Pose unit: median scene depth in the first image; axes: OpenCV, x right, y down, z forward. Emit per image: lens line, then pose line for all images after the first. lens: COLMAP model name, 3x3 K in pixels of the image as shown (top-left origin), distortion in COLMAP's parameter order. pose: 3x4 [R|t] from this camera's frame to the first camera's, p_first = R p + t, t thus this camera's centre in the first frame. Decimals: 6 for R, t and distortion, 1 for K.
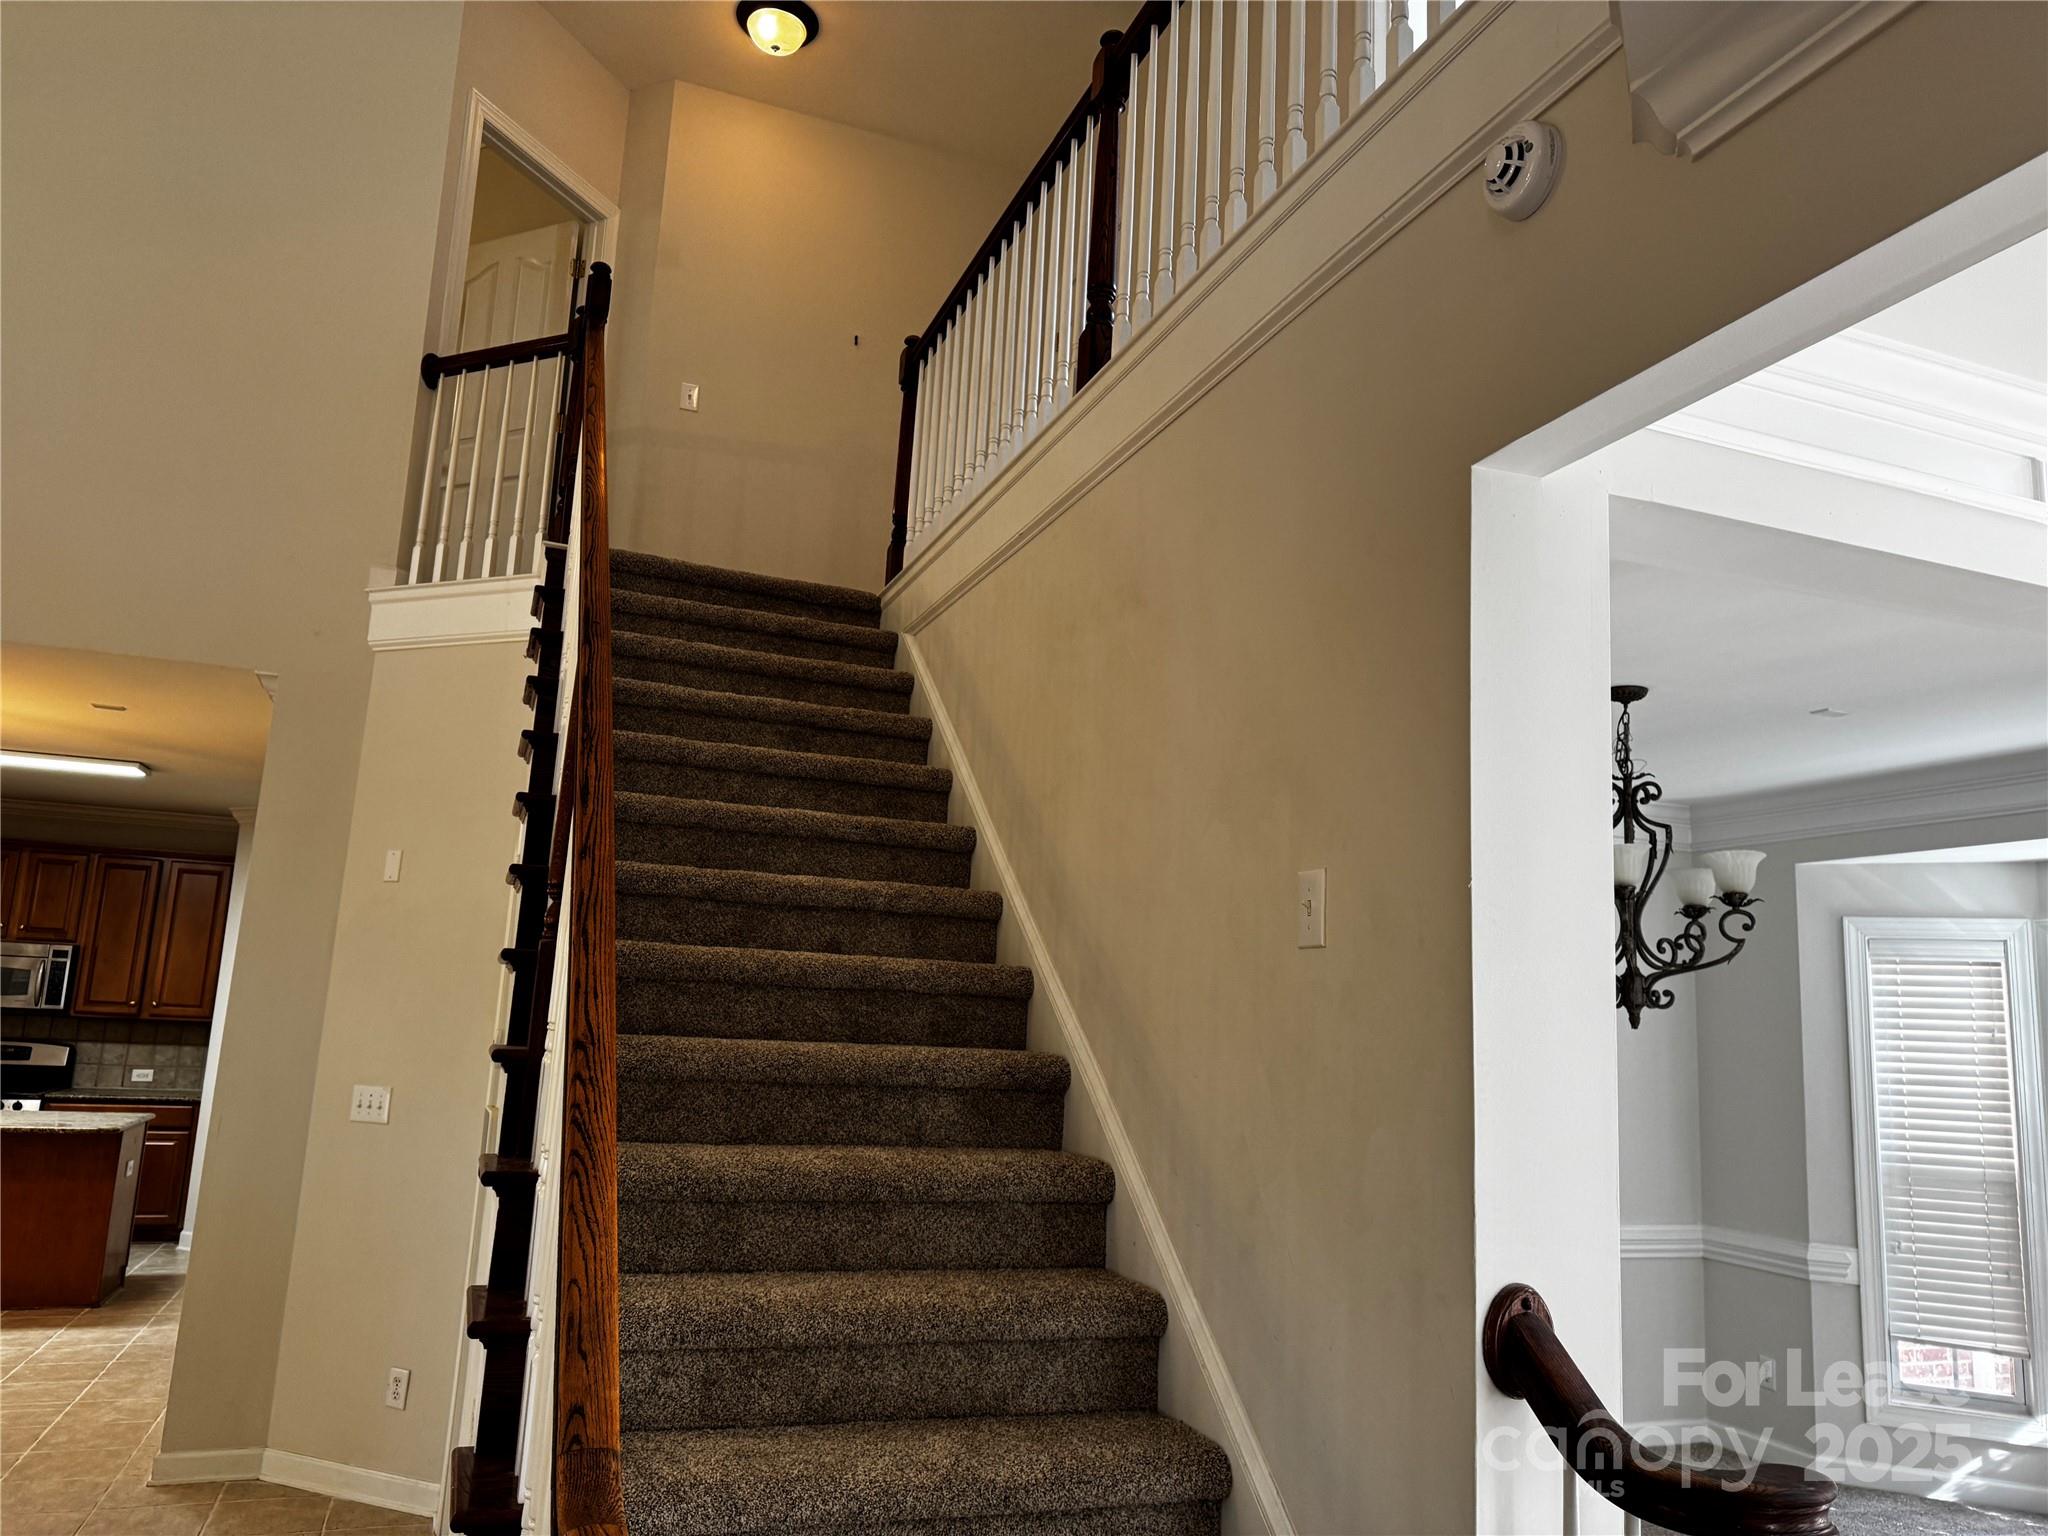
lens RADIAL K [[1464.5, 0, 1066.3], [0, 1464.5, 765.6], [0, 0, 1]] dist [0.075844, -0.086325]
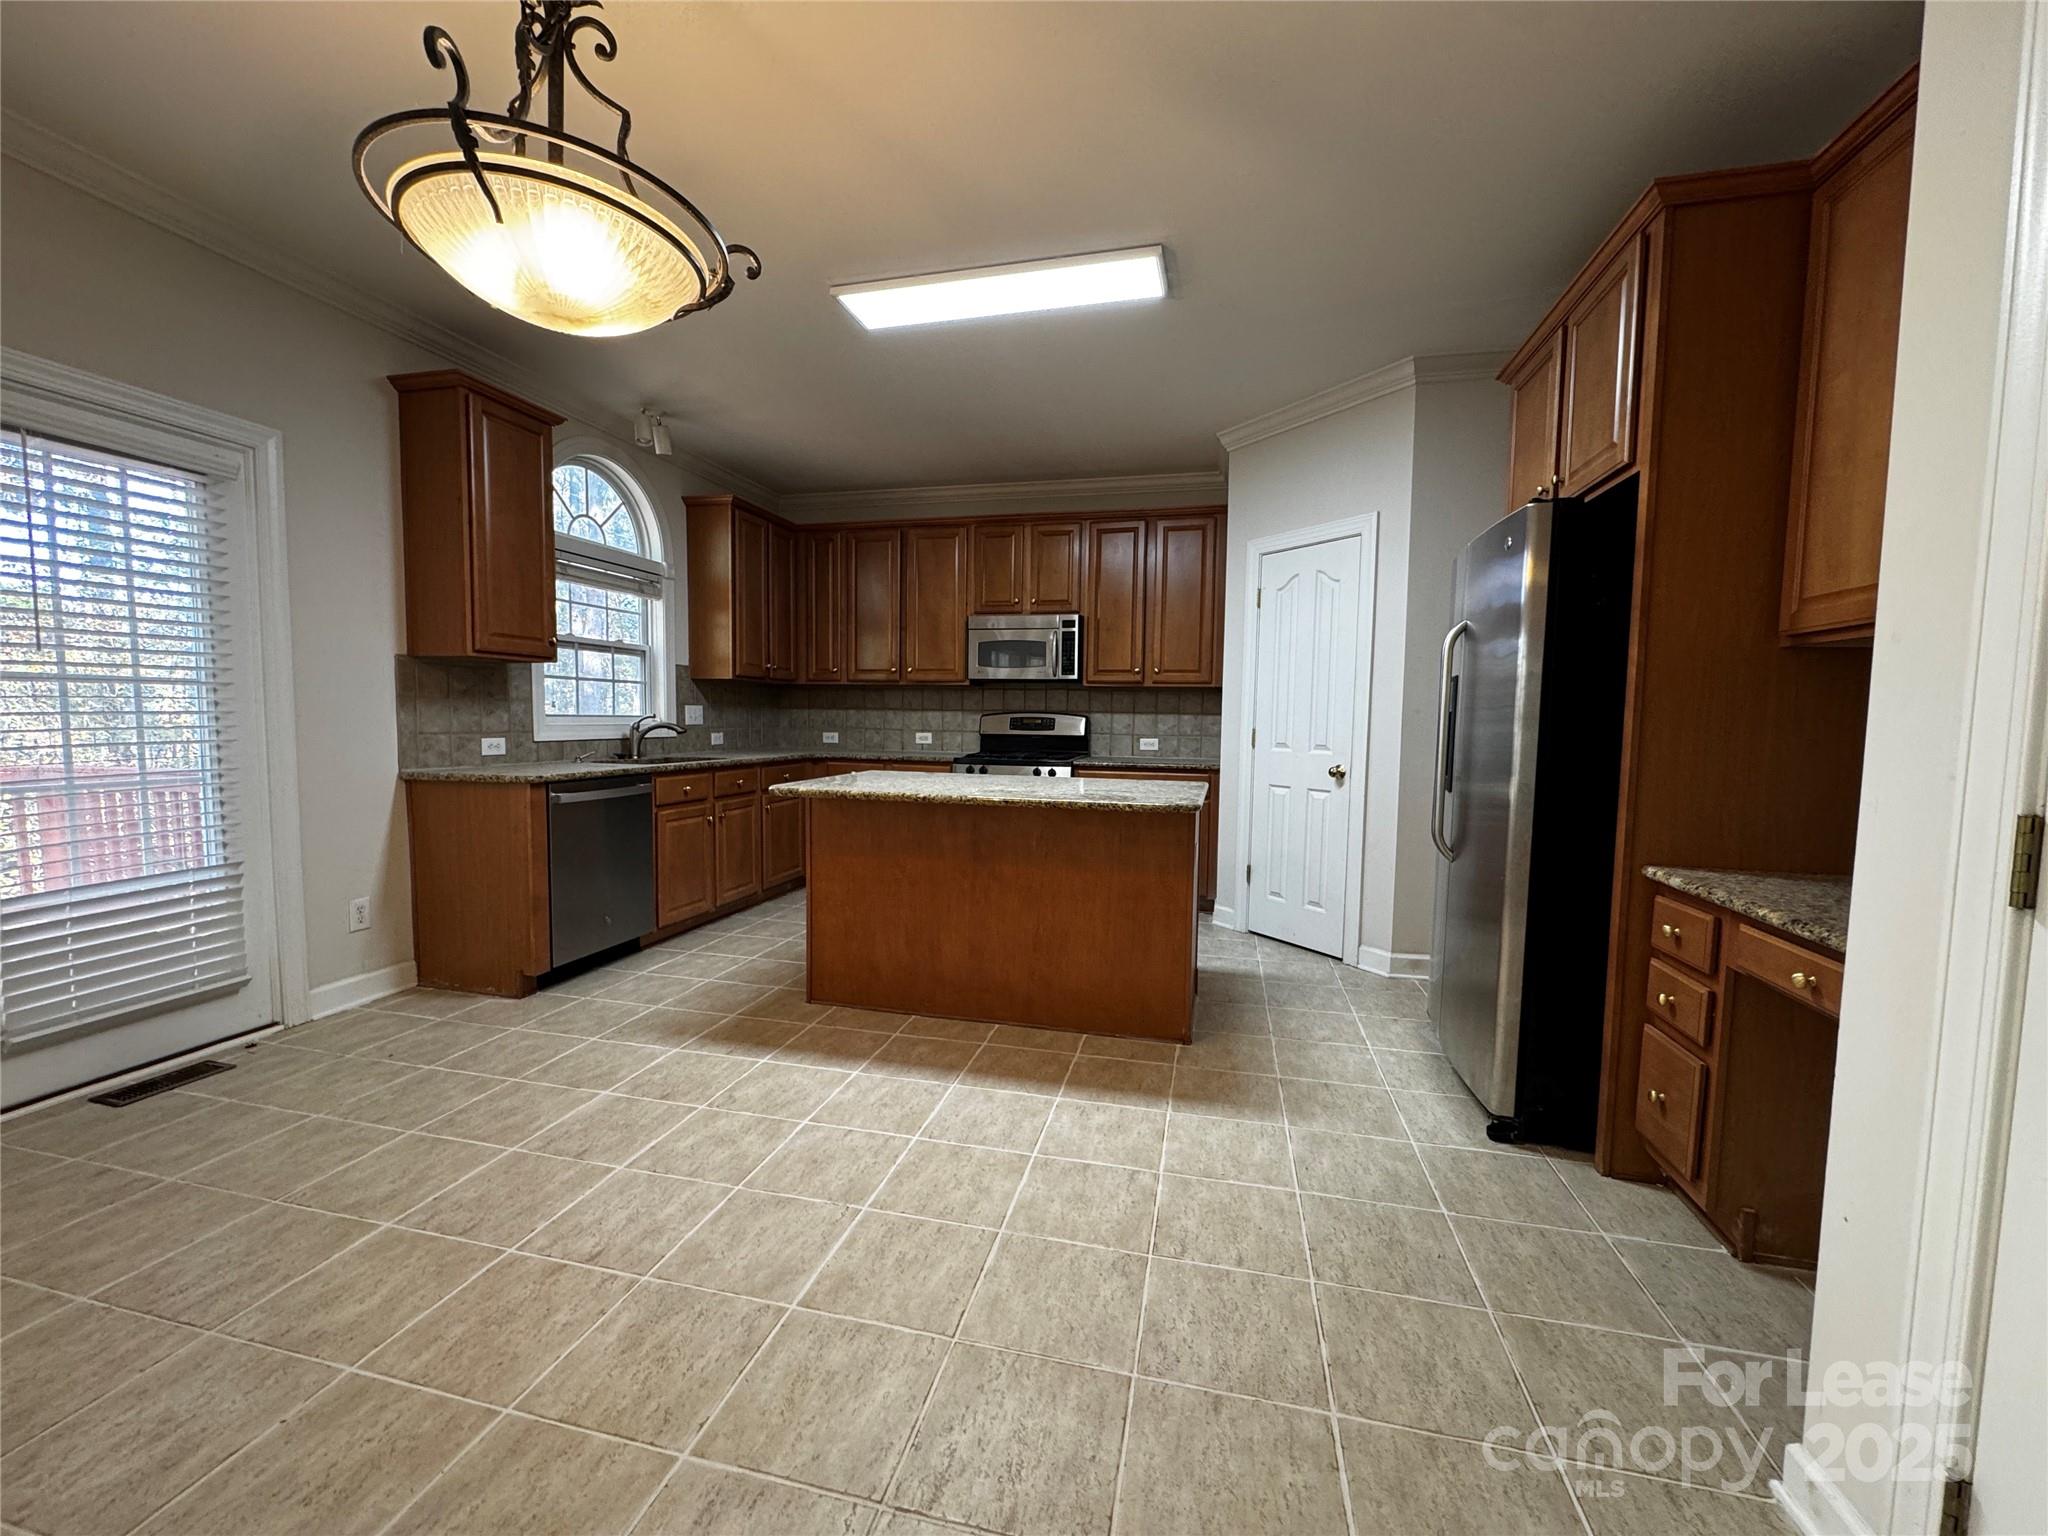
lens RADIAL K [[819.7, 0, 1026.2], [0, 819.7, 768.3], [0, 0, 1]] dist [-0.001446, -0.000701]
pose [[0.819832, 0.002519, -0.572598, -0.395254], [0.118808, 0.977480, 0.174407, 0.124972], [0.560142, -0.211014, 0.801070, 0.538683]]
